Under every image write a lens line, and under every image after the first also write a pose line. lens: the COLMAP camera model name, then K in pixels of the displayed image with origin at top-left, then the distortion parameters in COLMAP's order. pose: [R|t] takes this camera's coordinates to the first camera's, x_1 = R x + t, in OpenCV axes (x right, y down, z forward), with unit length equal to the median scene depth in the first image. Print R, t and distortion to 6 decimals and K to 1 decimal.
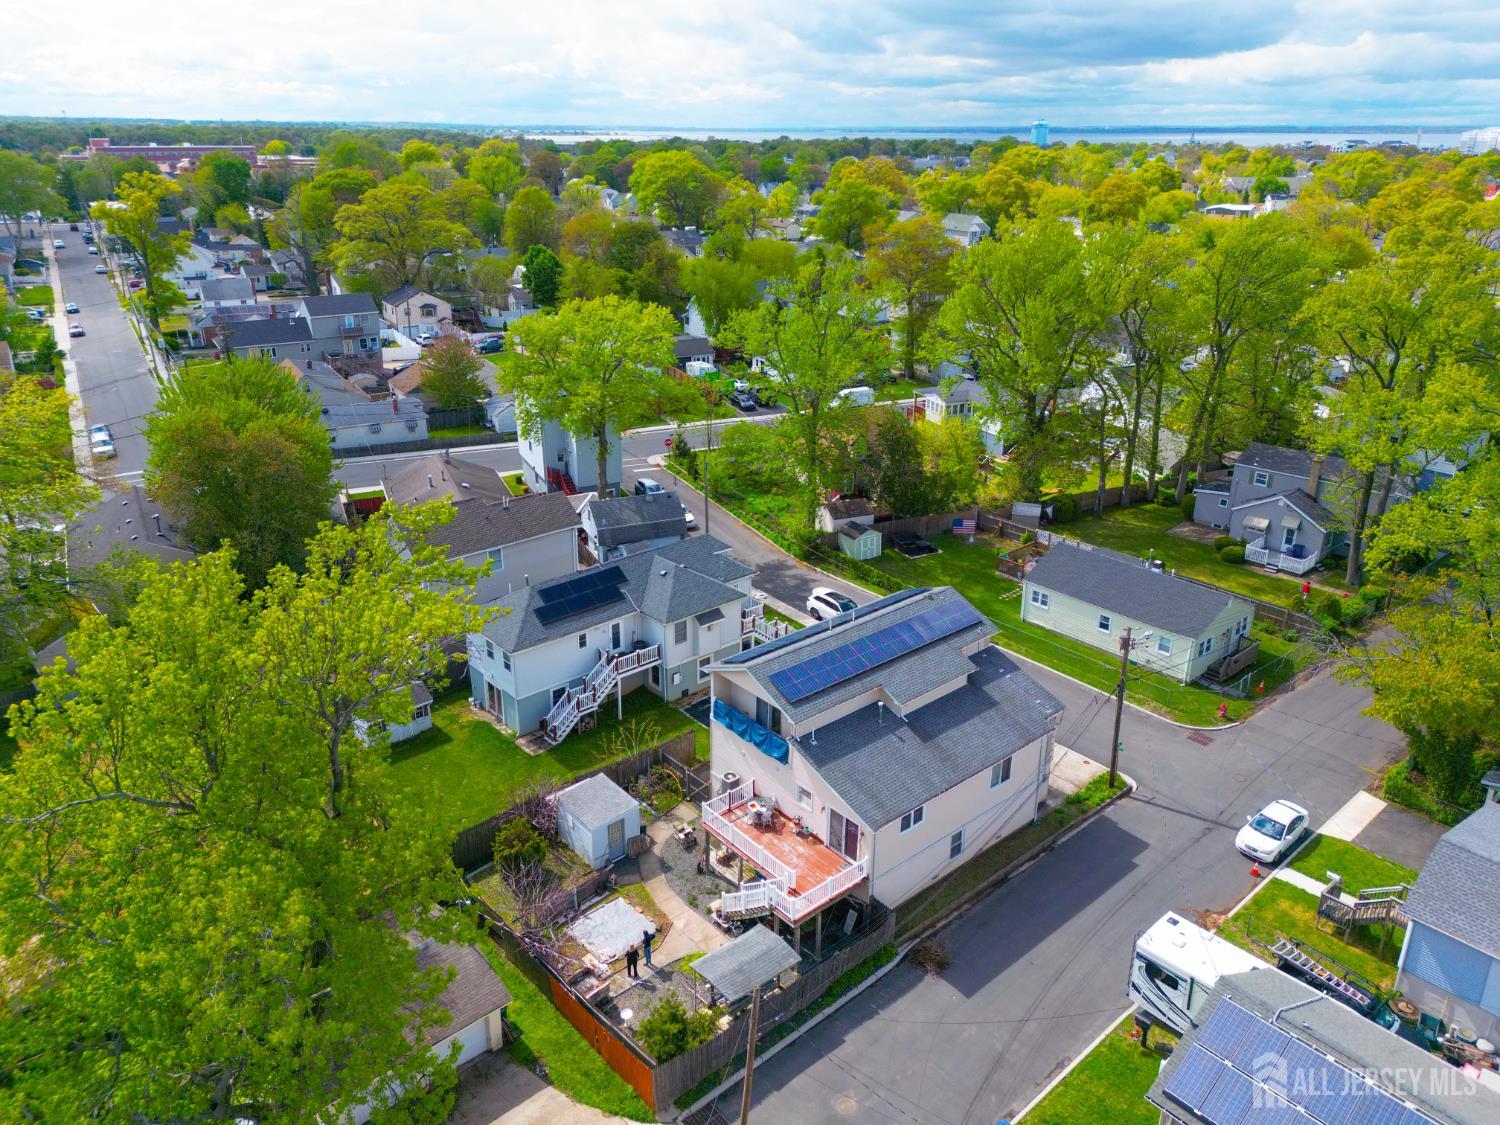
lens RADIAL K [[1050.5, 0, 751.7], [0, 1050.5, 548.3], [0, 0, 1]] dist [0.096878, -0.093490]
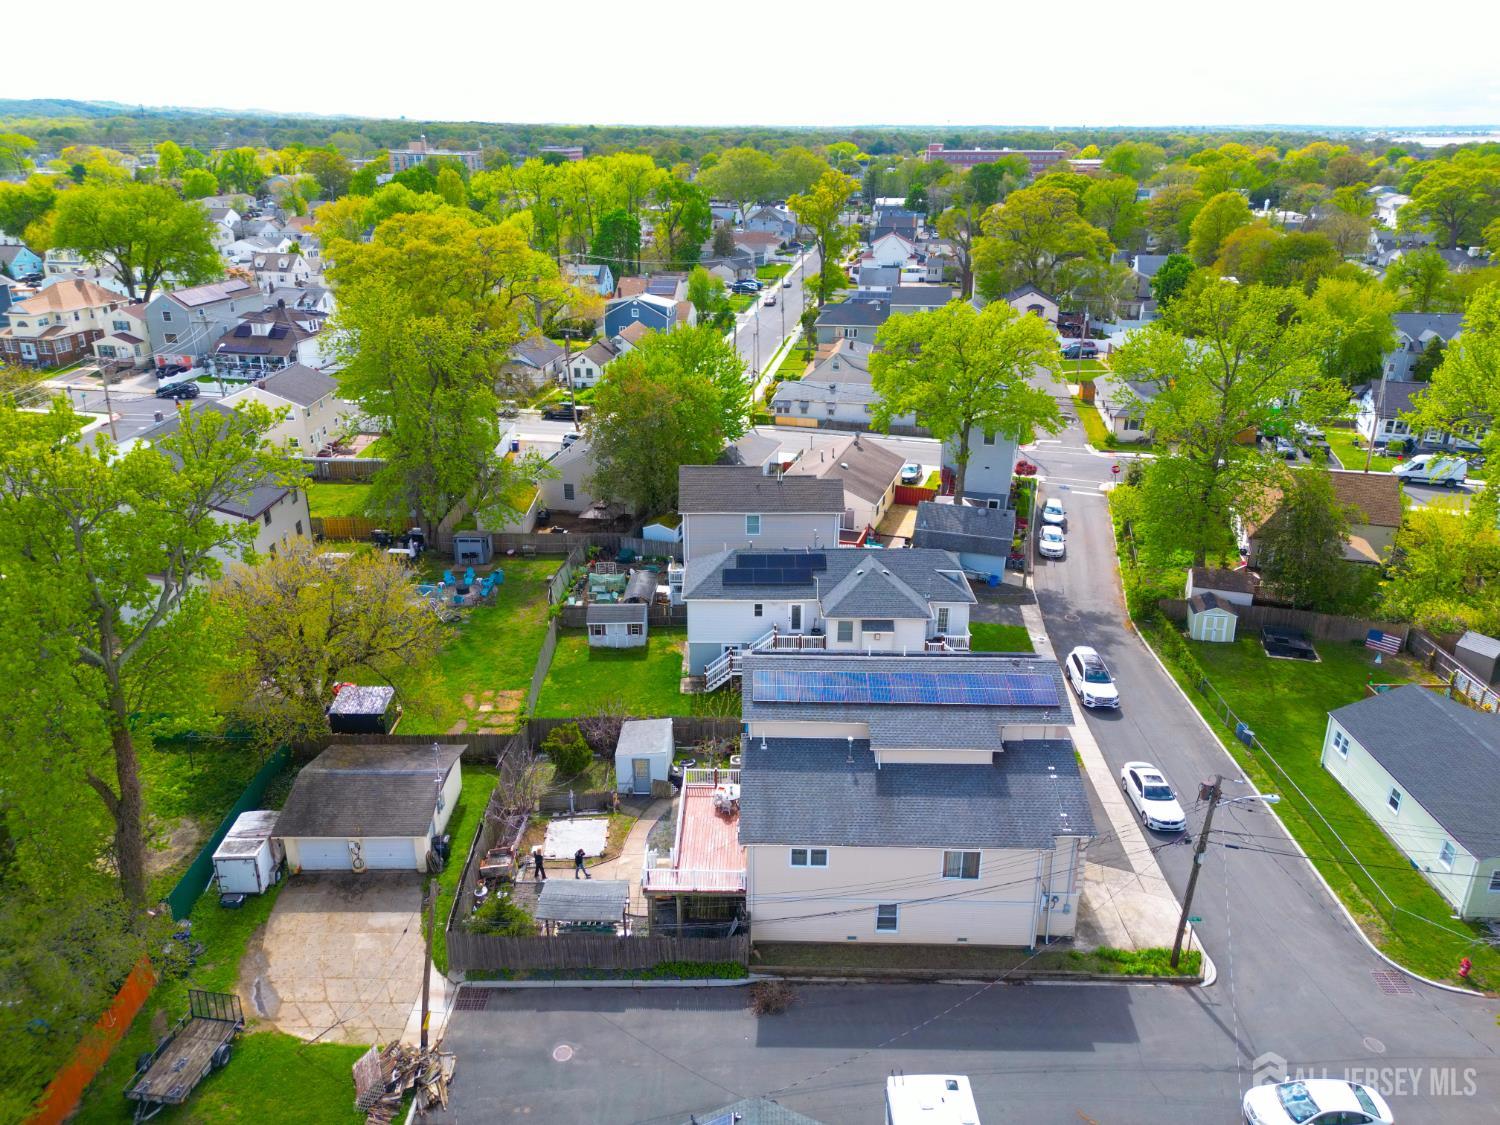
lens RADIAL K [[1050.5, 0, 751.7], [0, 1050.5, 548.3], [0, 0, 1]] dist [0.096878, -0.093490]
pose [[0.759292, 0.241559, -0.604255, 0.449955], [-0.243400, 0.966575, 0.080550, -0.055496], [0.603516, 0.085915, 0.792709, 0.139532]]
